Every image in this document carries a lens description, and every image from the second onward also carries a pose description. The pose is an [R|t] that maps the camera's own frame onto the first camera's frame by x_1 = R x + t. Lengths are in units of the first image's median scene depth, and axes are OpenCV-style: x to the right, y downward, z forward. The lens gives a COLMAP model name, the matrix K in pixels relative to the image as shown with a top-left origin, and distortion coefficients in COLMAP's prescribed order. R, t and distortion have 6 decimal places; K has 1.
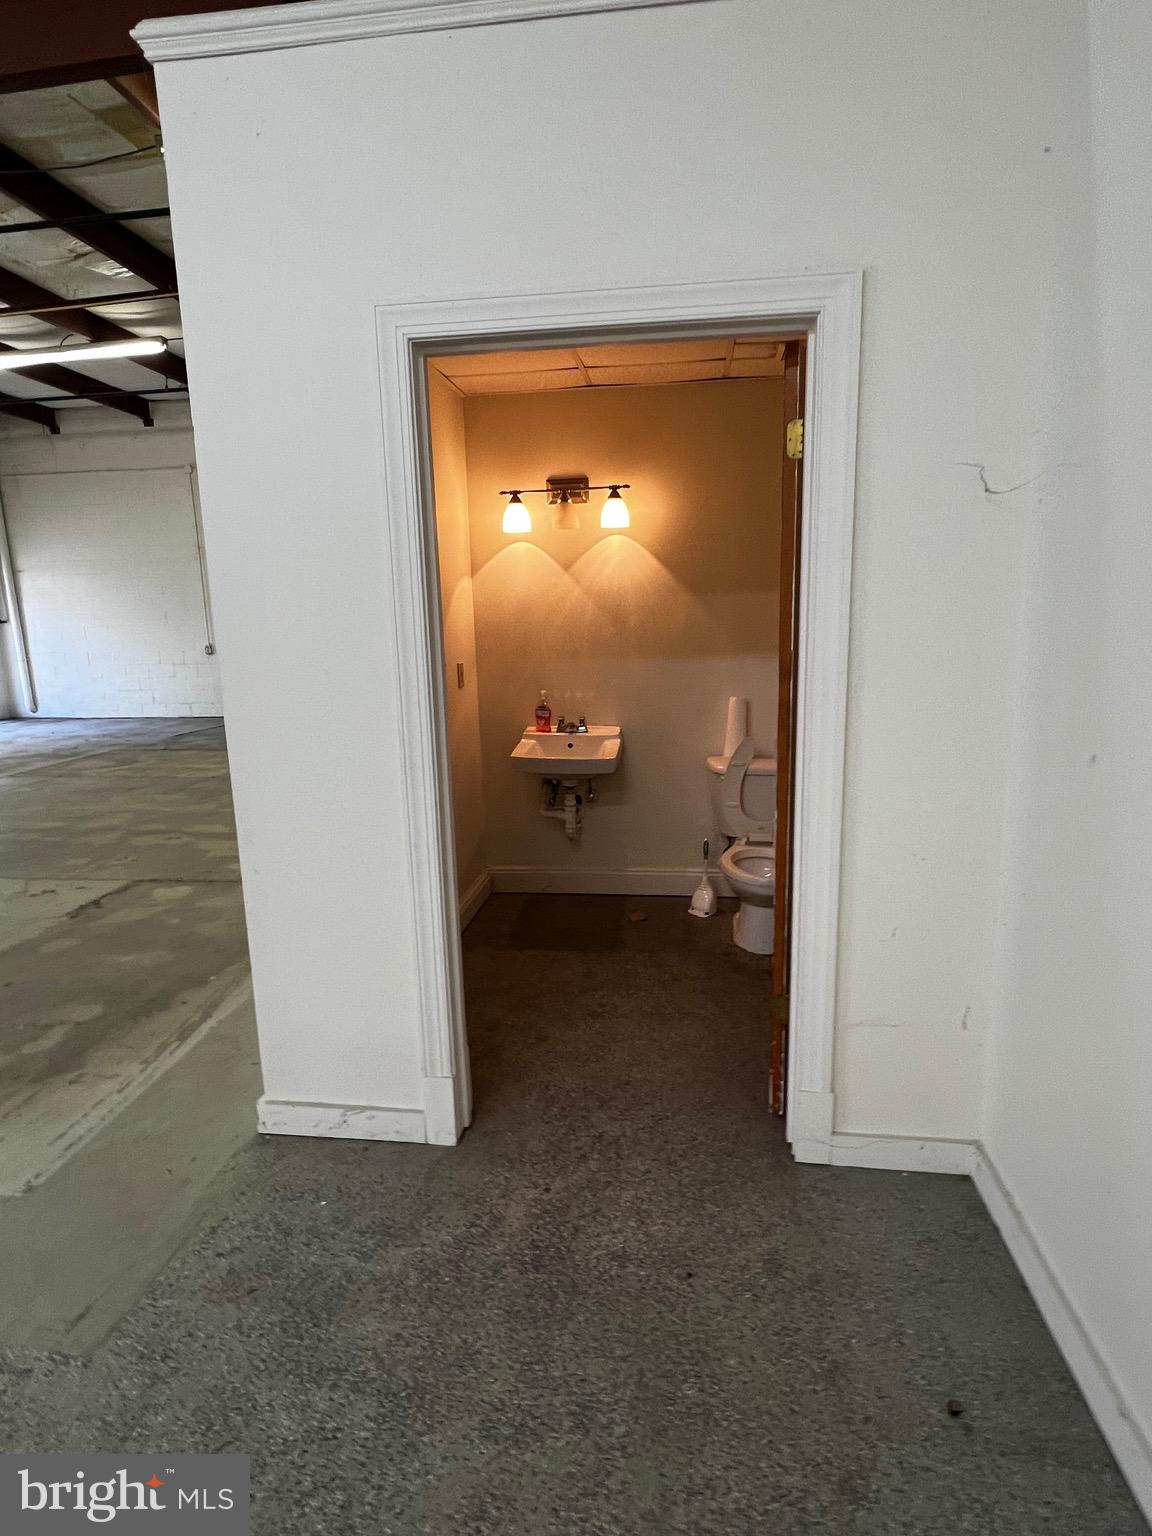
lens RADIAL K [[803.1, 0, 584.6], [0, 803.1, 767.7], [0, 0, 1]] dist [-0.001164, -0.000421]
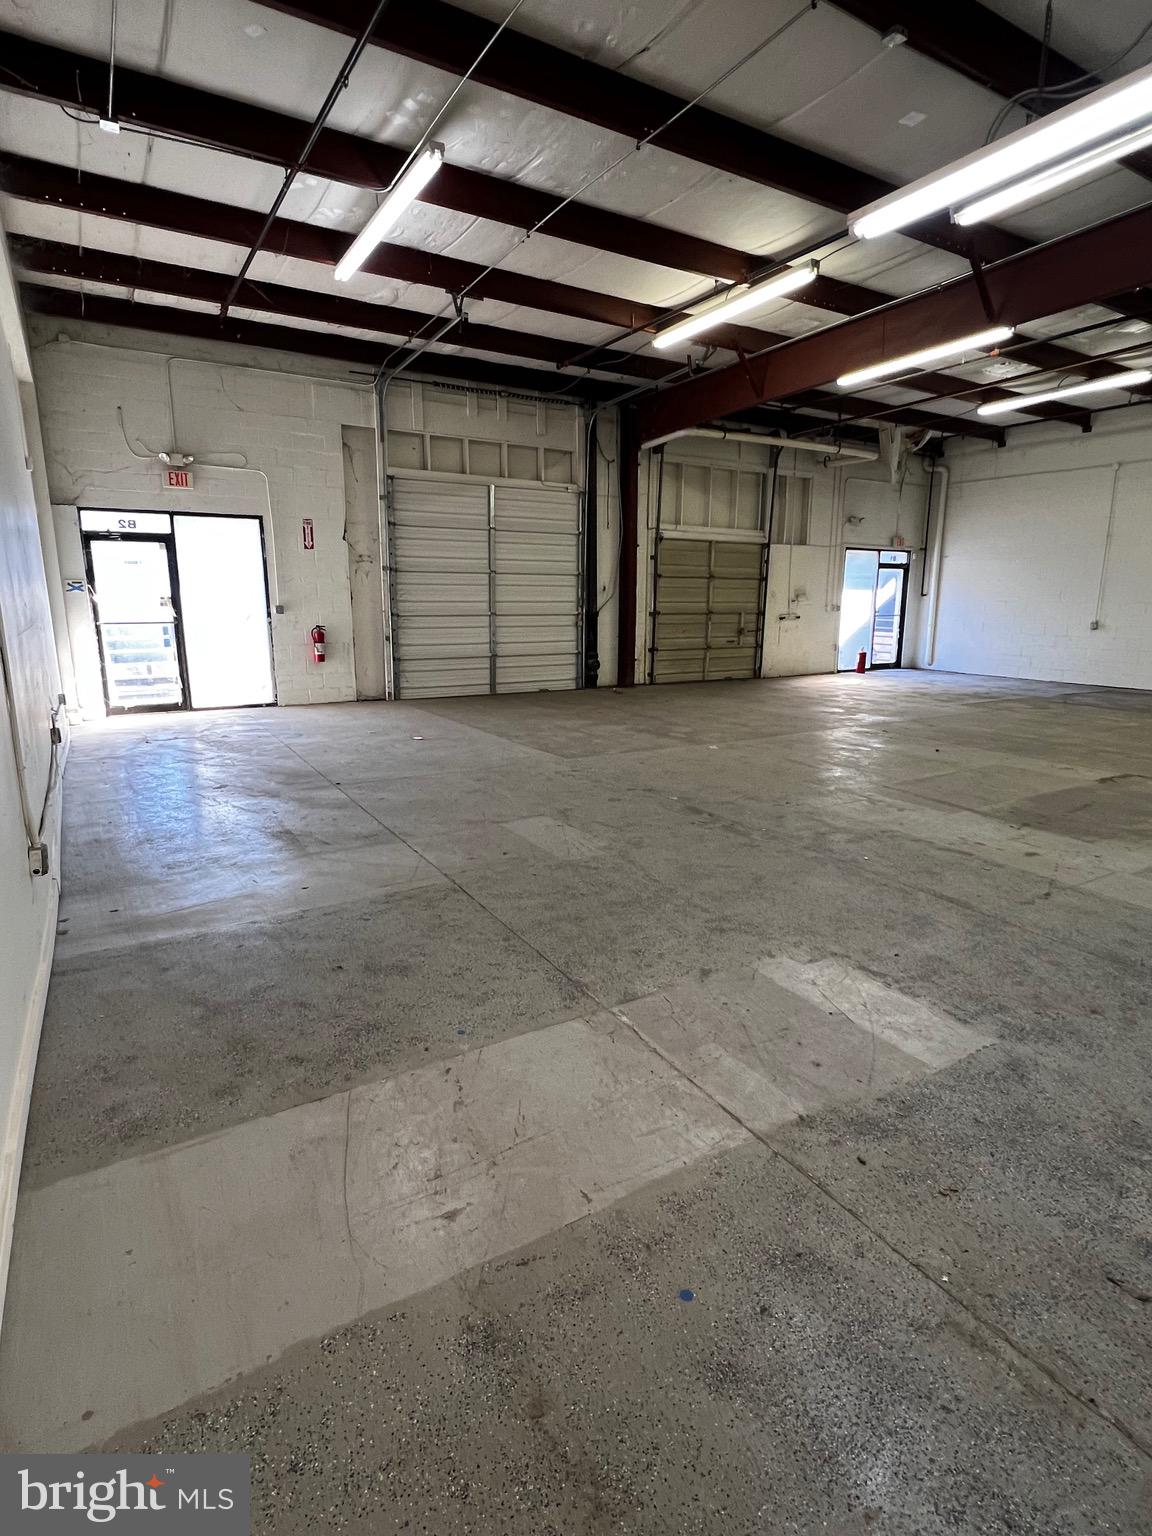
lens RADIAL K [[803.1, 0, 571.4], [0, 803.1, 767.1], [0, 0, 1]] dist [-0.001164, -0.000421]
pose [[0.618742, 0.190034, -0.762264, -0.022147], [-0.167843, 0.979875, 0.108044, 0.054904], [0.767455, 0.061090, 0.638186, -0.301501]]
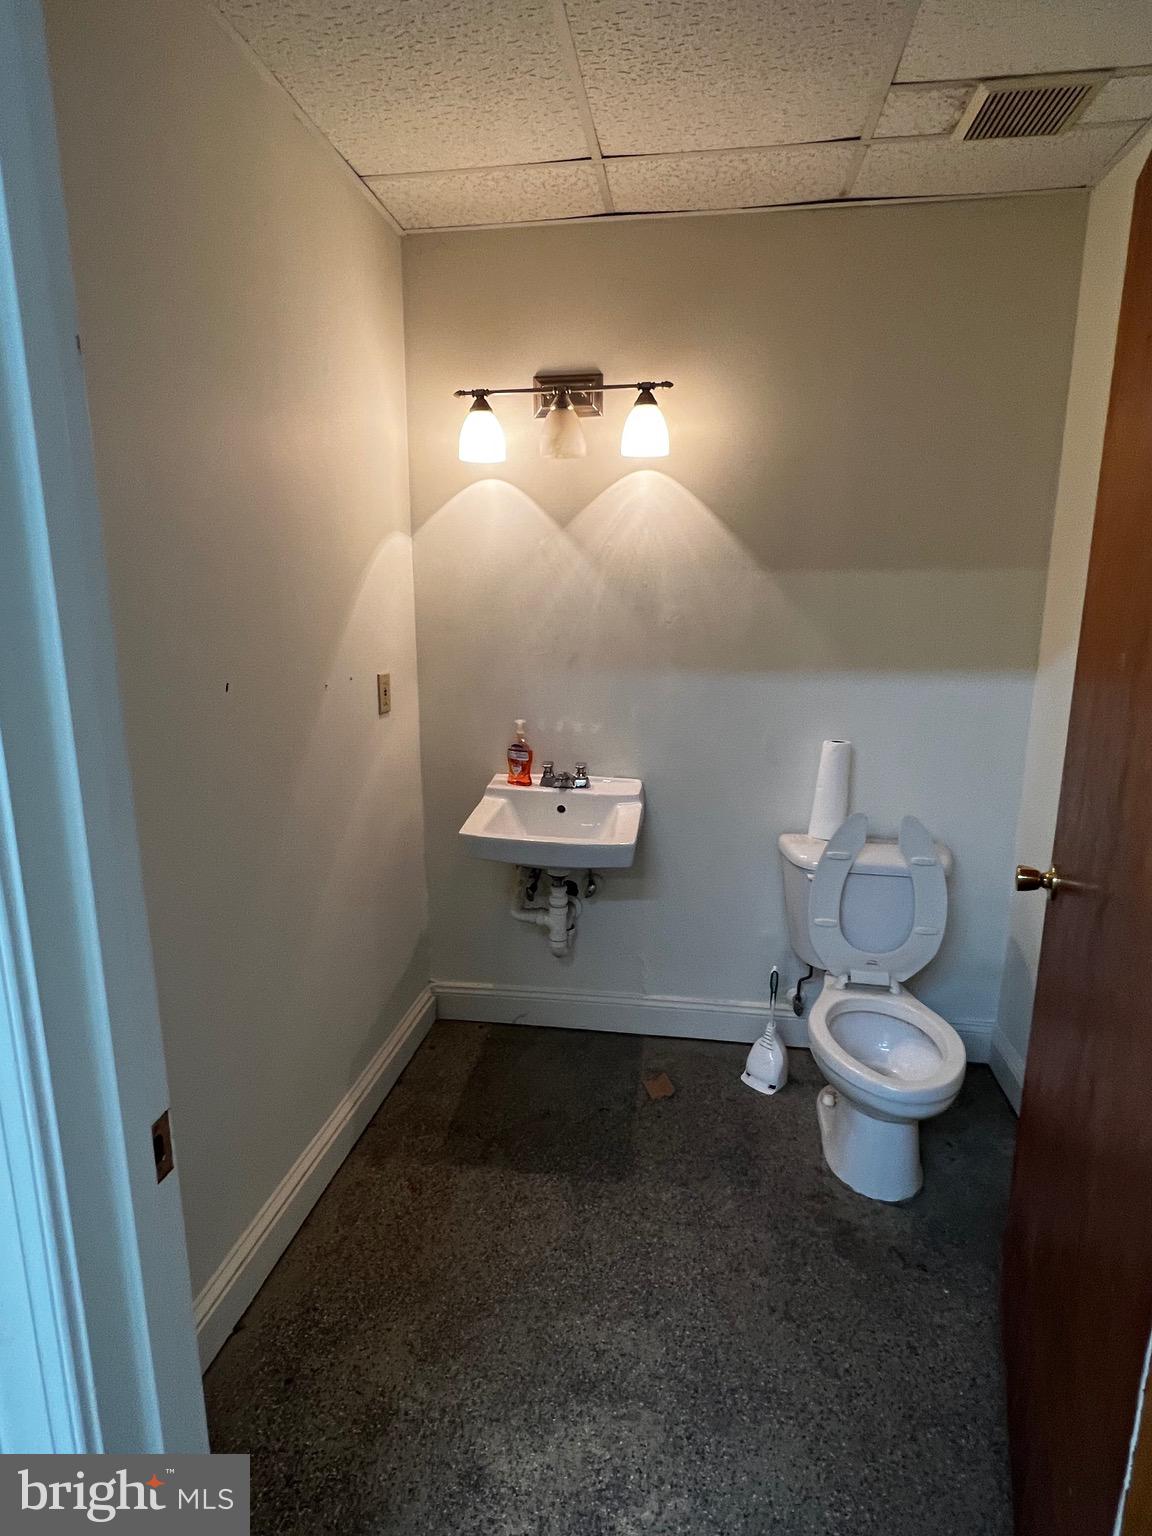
lens RADIAL K [[803.1, 0, 571.9], [0, 803.1, 765.0], [0, 0, 1]] dist [-0.001164, -0.000421]
pose [[0.999271, 0.030297, -0.023217, 0.004116], [-0.029966, 0.999446, 0.014475, -0.071776], [0.023643, -0.013768, 0.999626, 0.379697]]
